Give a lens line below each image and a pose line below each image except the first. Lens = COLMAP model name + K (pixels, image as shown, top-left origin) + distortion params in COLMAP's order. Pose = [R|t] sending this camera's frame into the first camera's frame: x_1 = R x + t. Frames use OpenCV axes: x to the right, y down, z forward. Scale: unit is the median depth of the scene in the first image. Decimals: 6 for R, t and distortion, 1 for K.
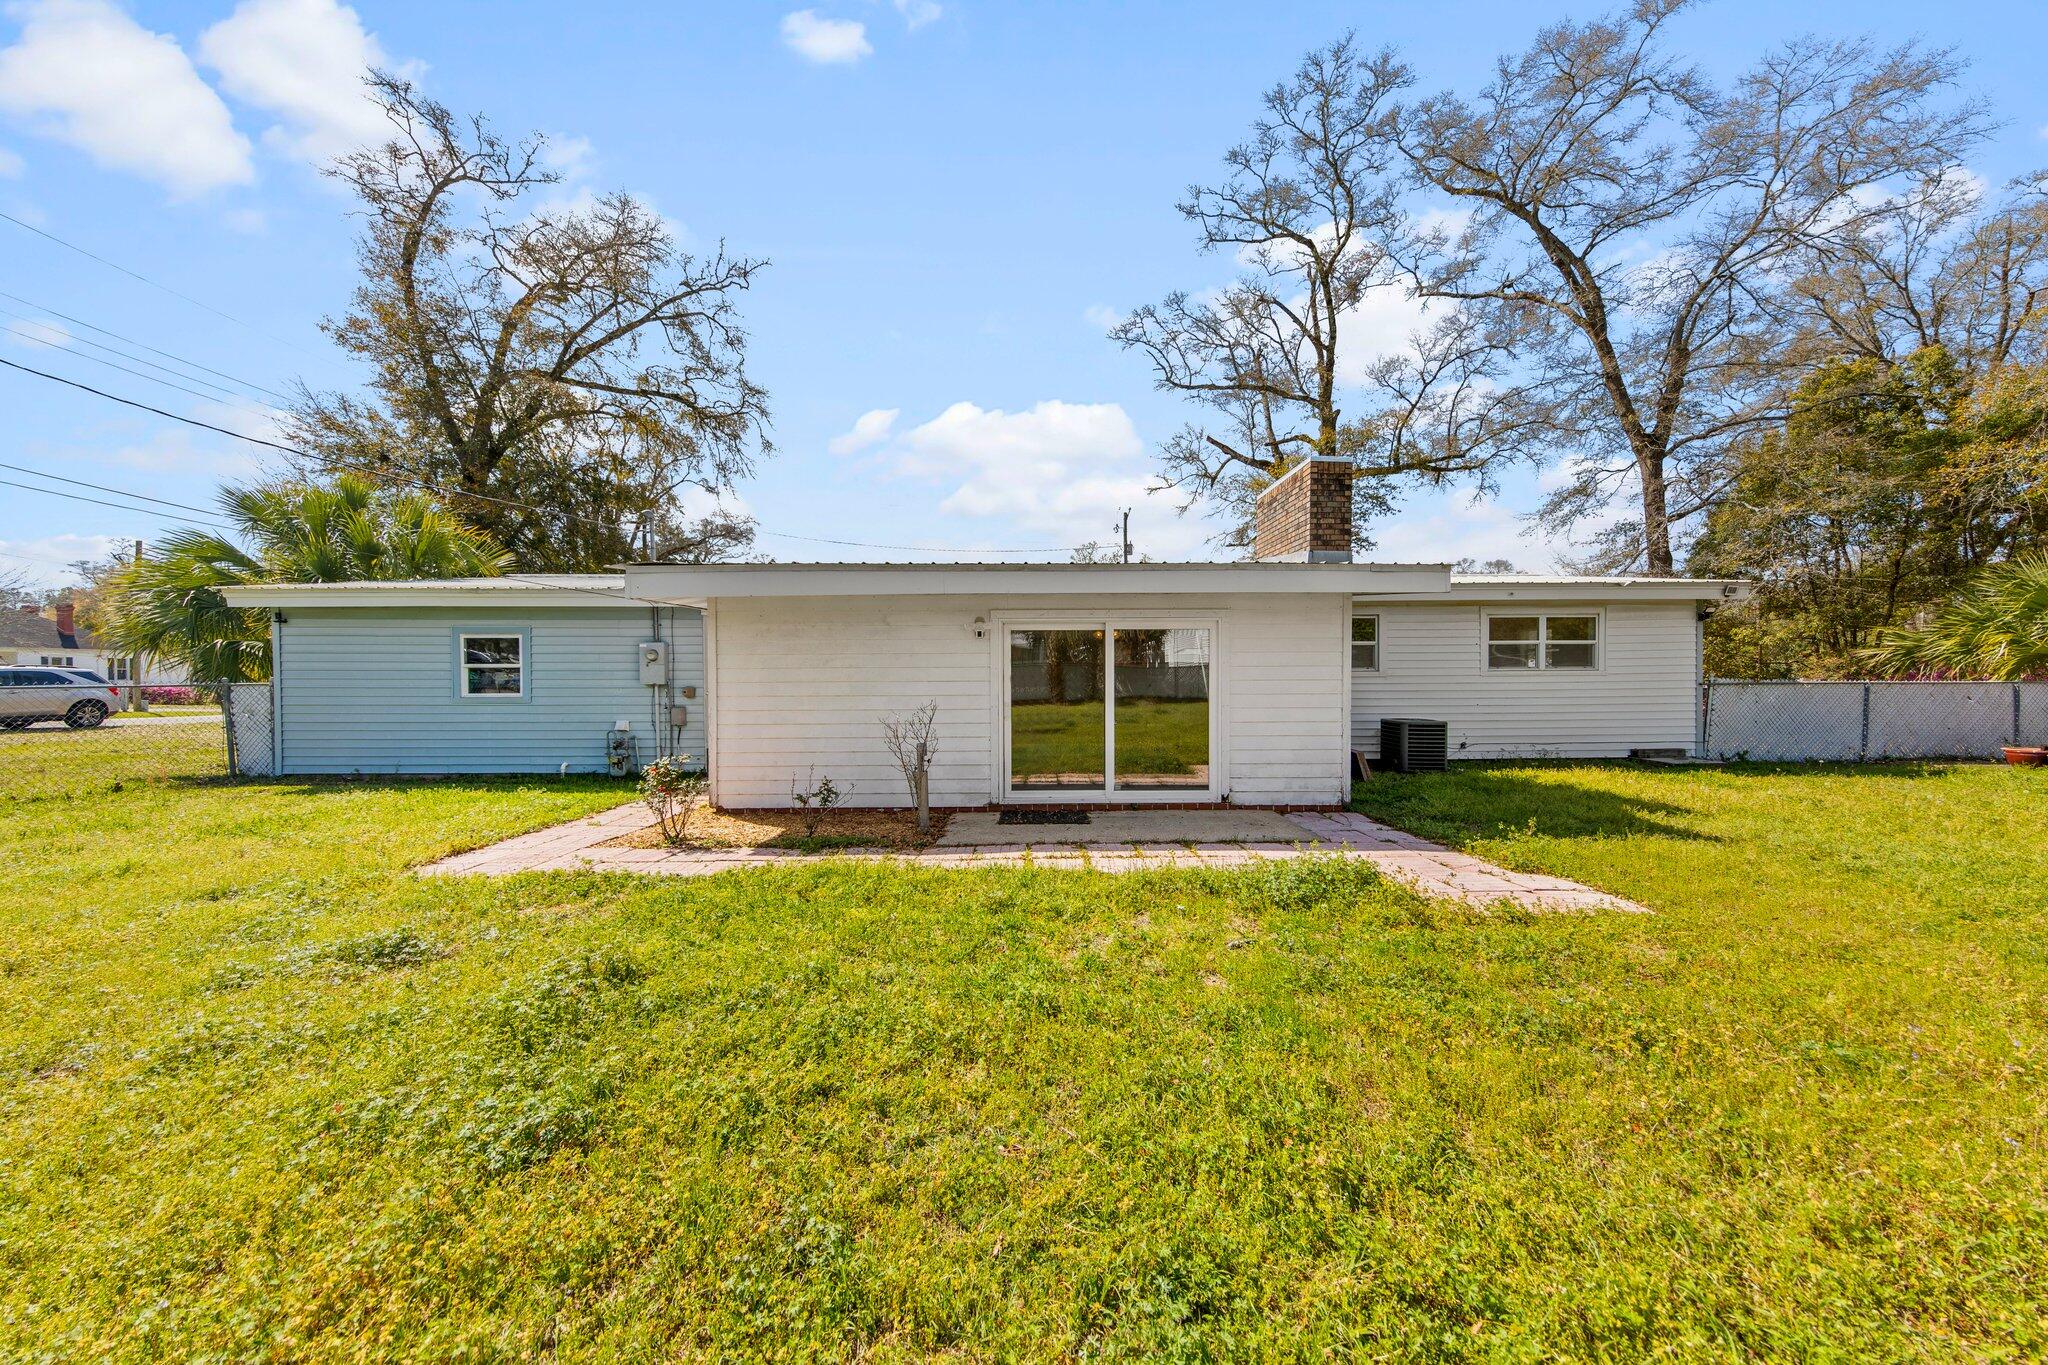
lens RADIAL K [[649.9, 0, 1027.8], [0, 649.9, 688.3], [0, 0, 1]] dist [0.001485, 0.000164]
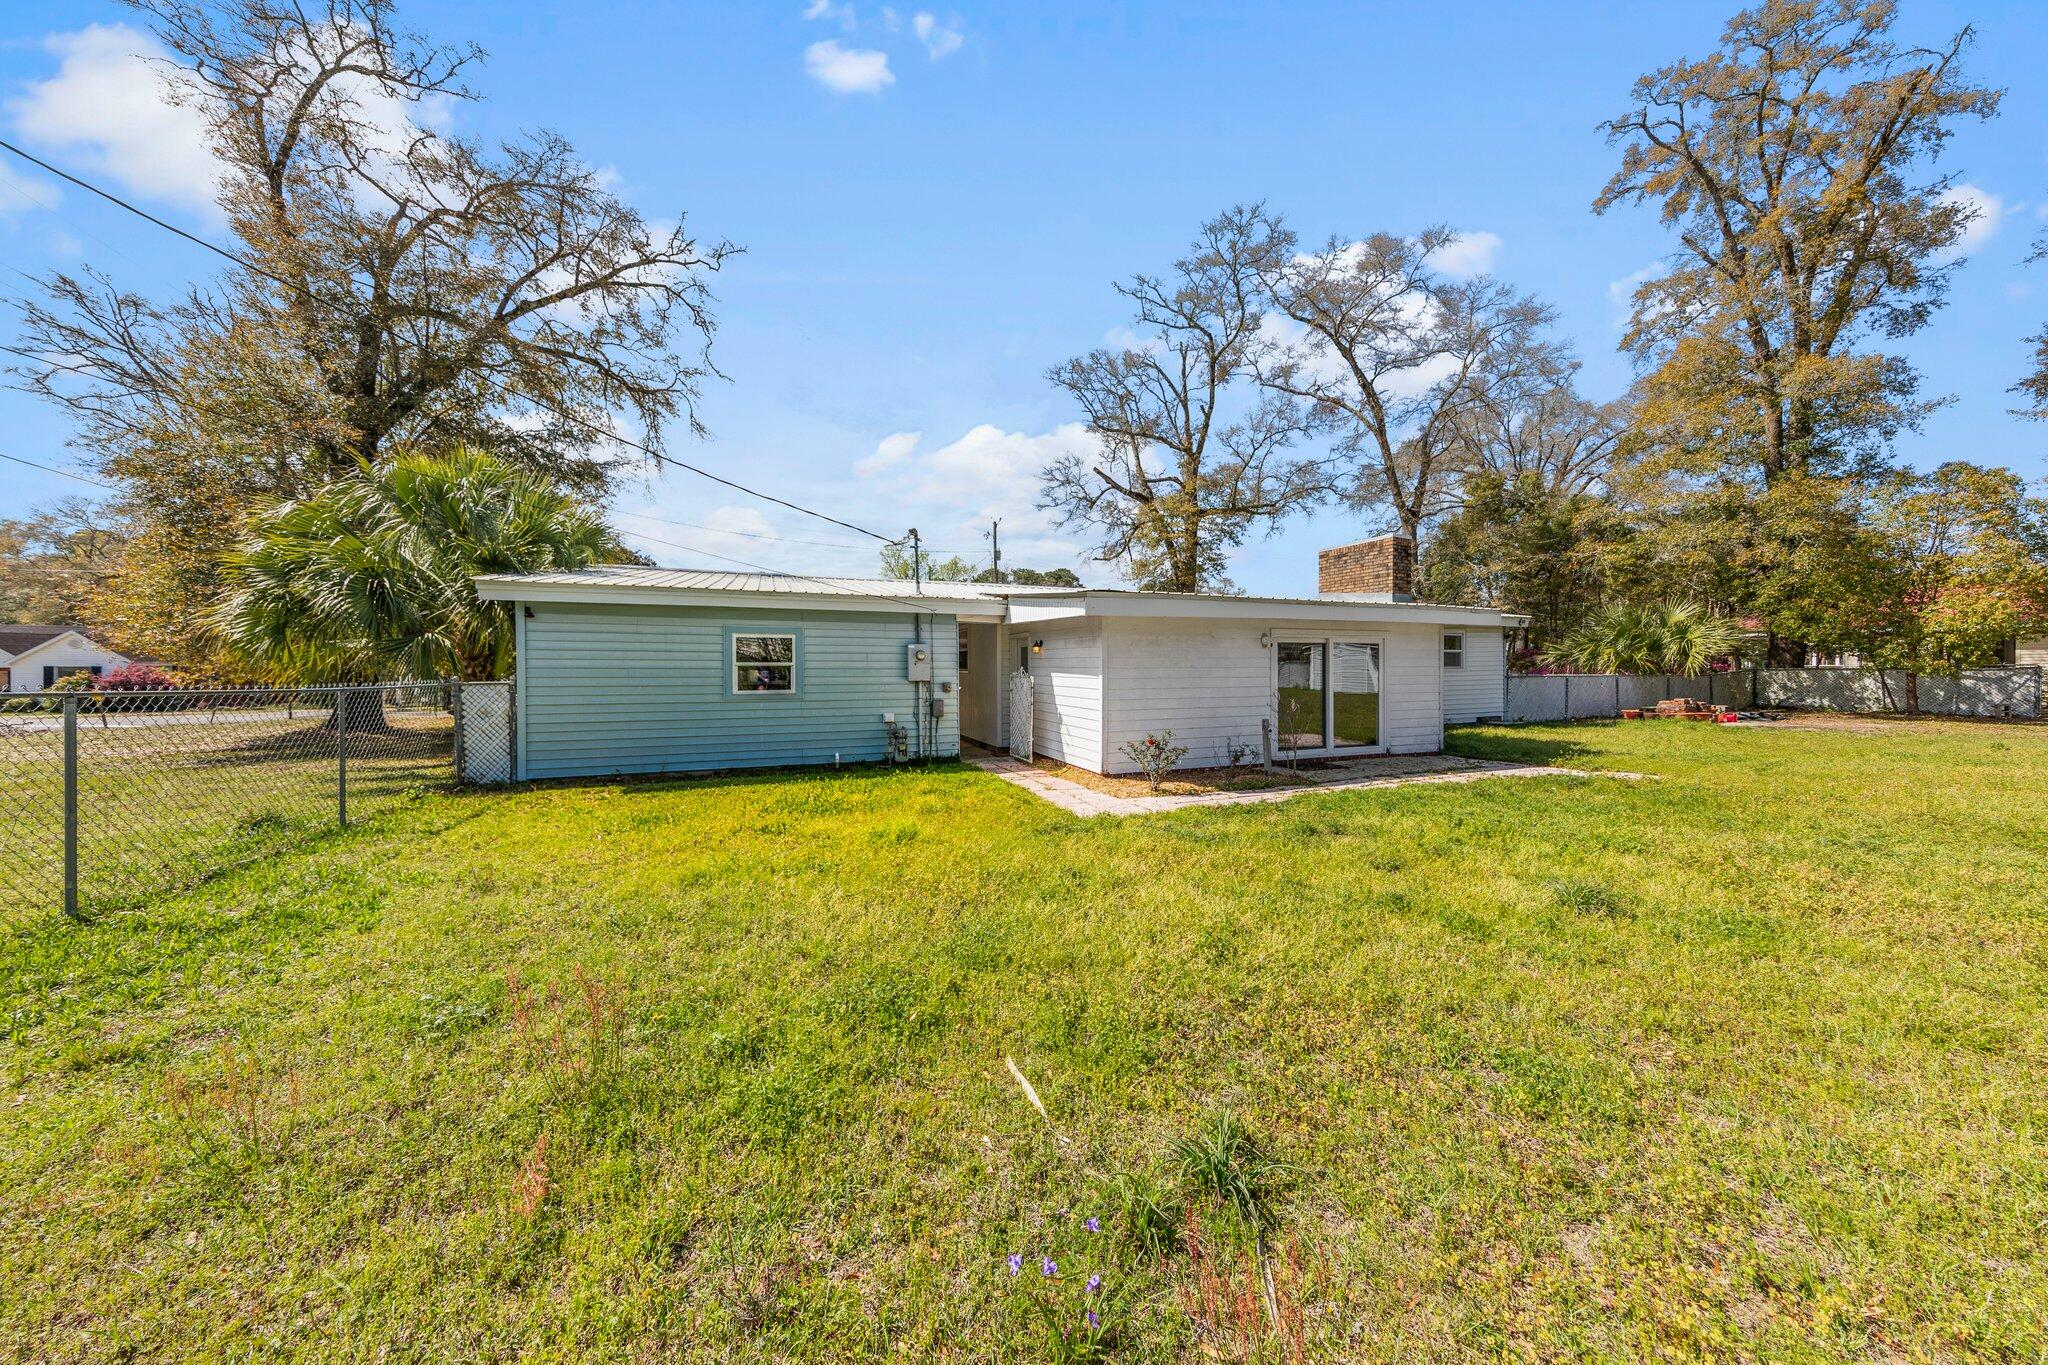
lens RADIAL K [[645.2, 0, 1024.6], [0, 645.2, 674.4], [0, 0, 1]] dist [0.001239, 0.000088]
pose [[0.933307, -0.002474, 0.359072, -0.414482], [0.006973, 0.999913, -0.011235, -0.001649], [-0.359013, 0.012990, 0.933242, -0.060098]]
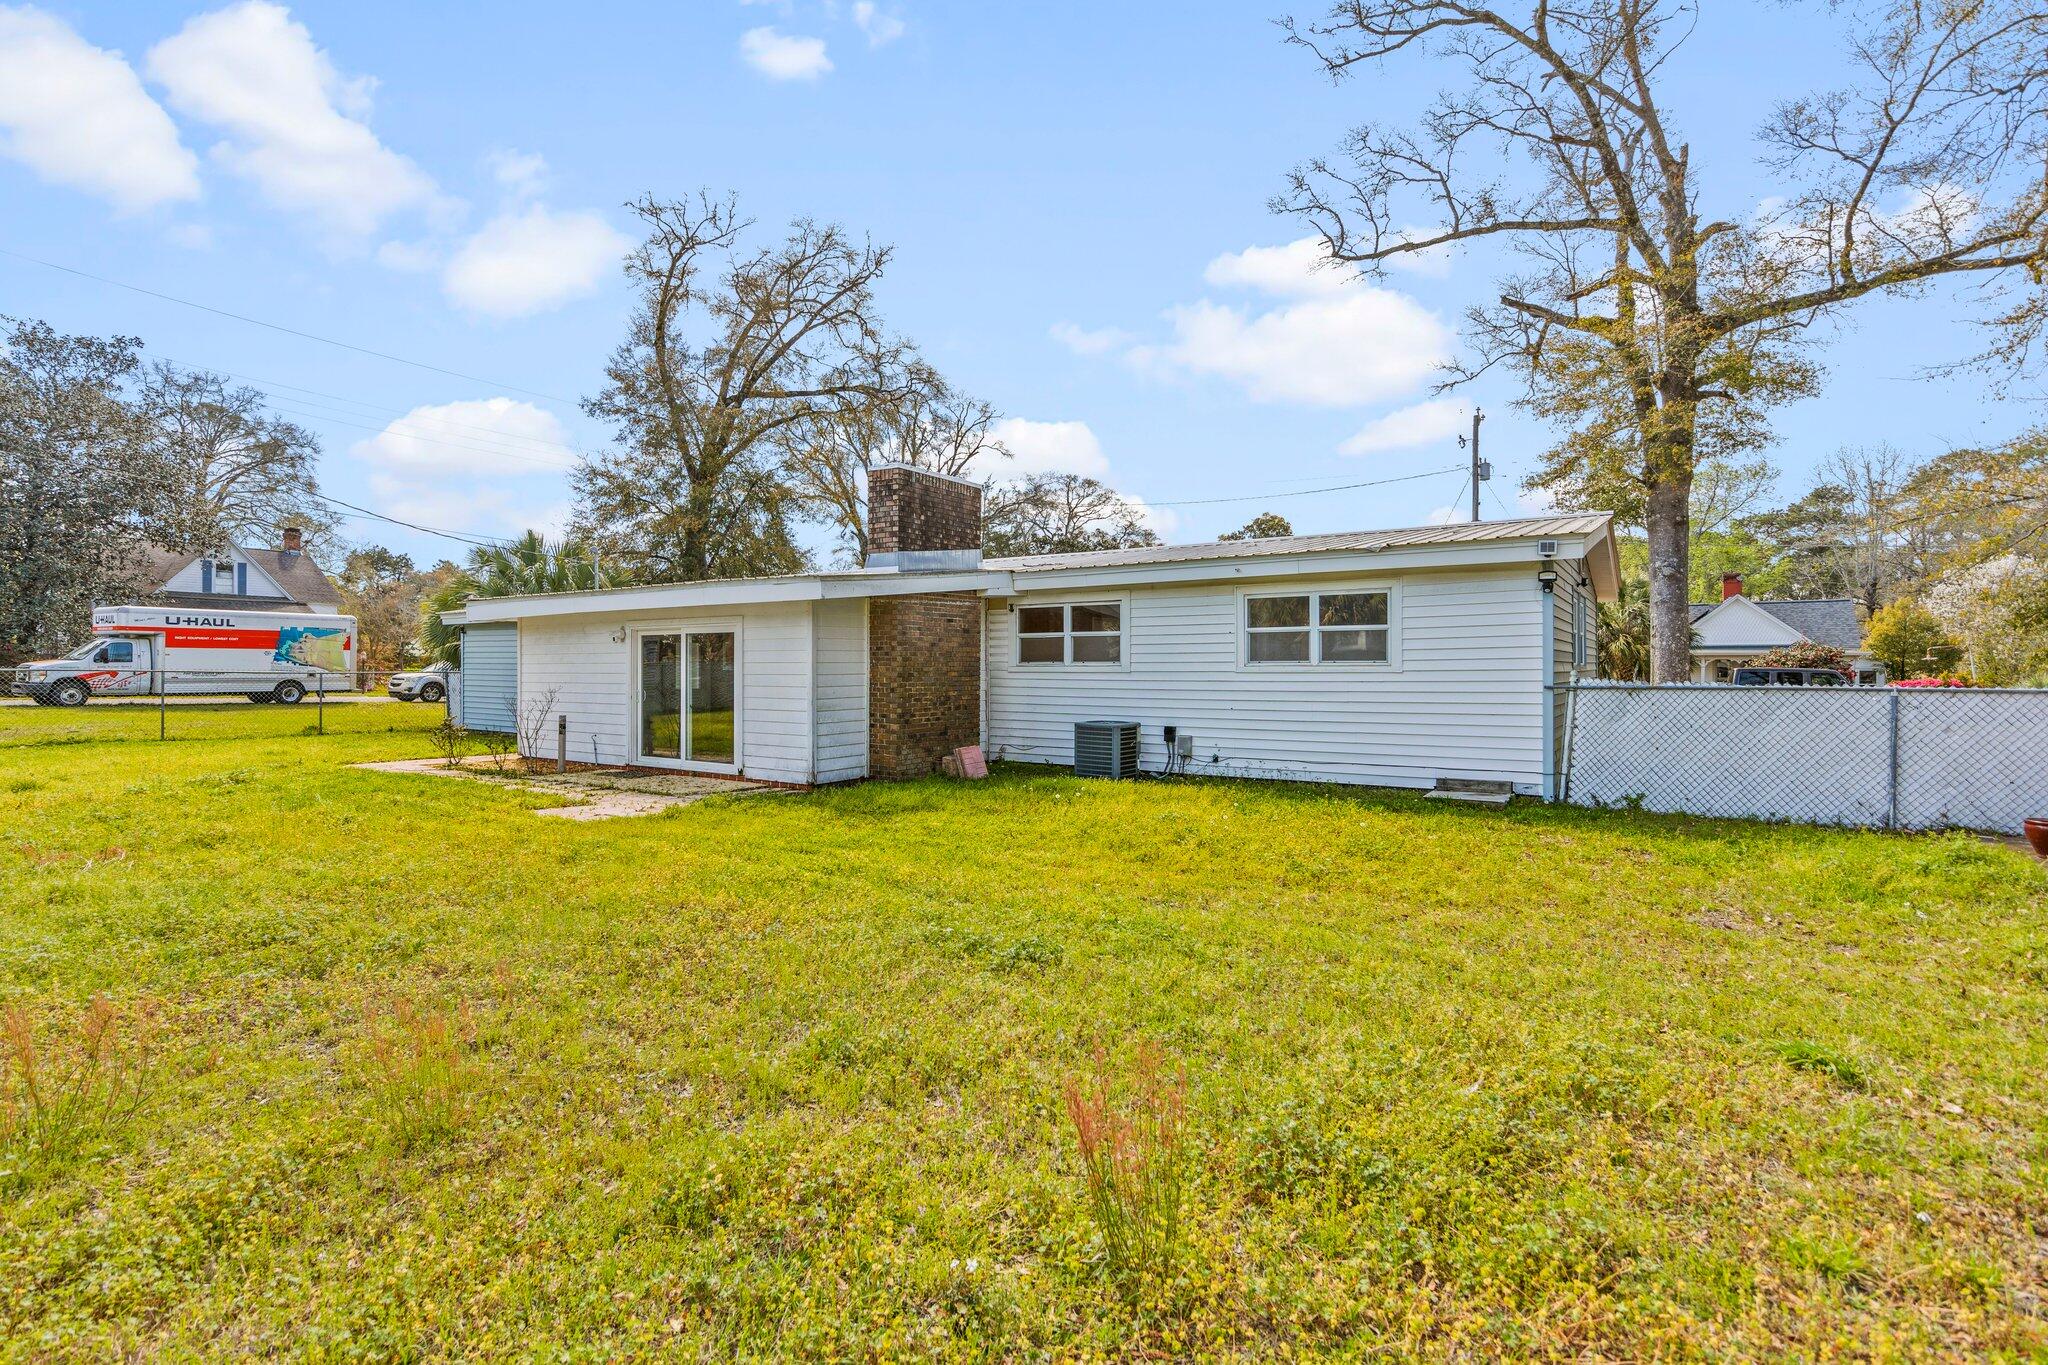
lens RADIAL K [[934.2, 0, 1016.2], [0, 934.2, 670.3], [0, 0, 1]] dist [0.002601, 0.000104]
pose [[0.821619, 0.006402, -0.570001, 0.647359], [-0.014176, 0.999857, -0.009203, -0.004135], [0.569861, 0.015642, 0.821592, -0.052574]]
